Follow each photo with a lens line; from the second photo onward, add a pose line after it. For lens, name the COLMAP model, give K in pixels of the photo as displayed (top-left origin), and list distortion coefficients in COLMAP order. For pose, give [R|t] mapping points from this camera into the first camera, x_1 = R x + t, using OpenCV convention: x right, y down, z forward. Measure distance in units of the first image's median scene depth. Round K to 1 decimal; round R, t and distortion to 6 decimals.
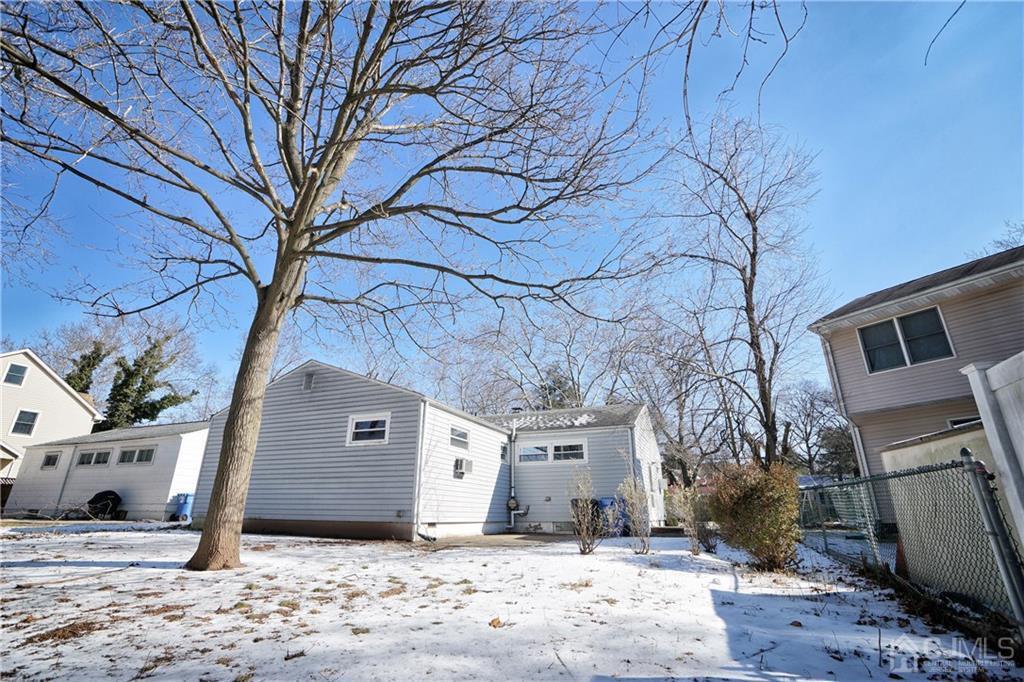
lens RADIAL K [[464.3, 0, 512.8], [0, 464.3, 345.5], [0, 0, 1]] dist [-0.016716, 0.001316]
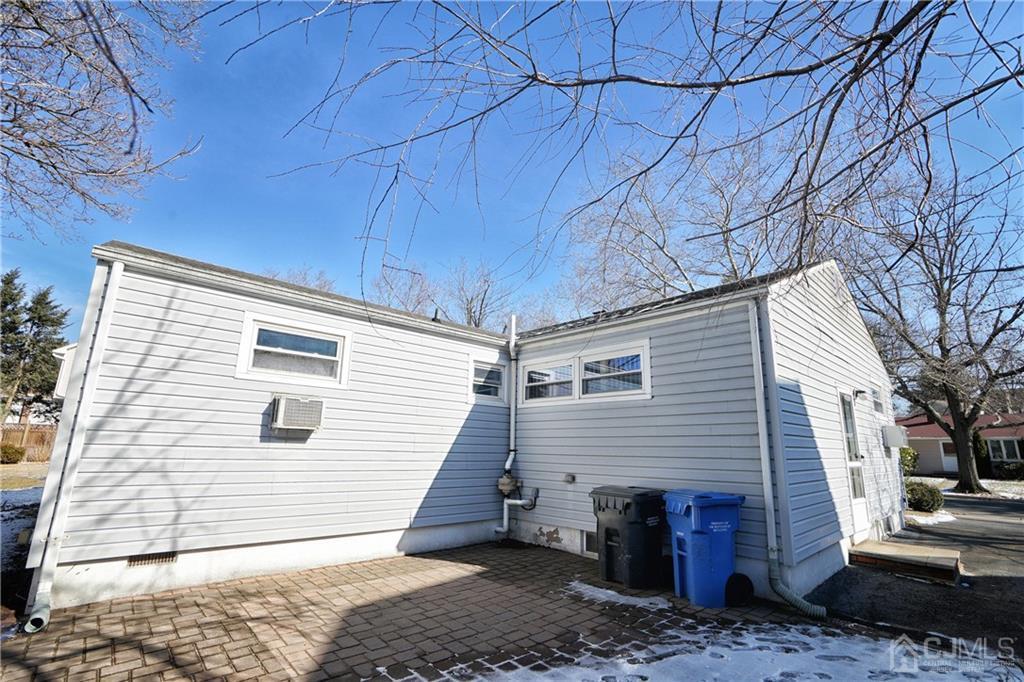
lens RADIAL K [[464.3, 0, 510.3], [0, 464.3, 342.4], [0, 0, 1]] dist [-0.016716, 0.001316]
pose [[0.912201, -0.080848, -0.401687, 0.211279], [0.128061, 0.987484, 0.092064, 0.149354], [0.389216, -0.135421, 0.911138, 0.575438]]
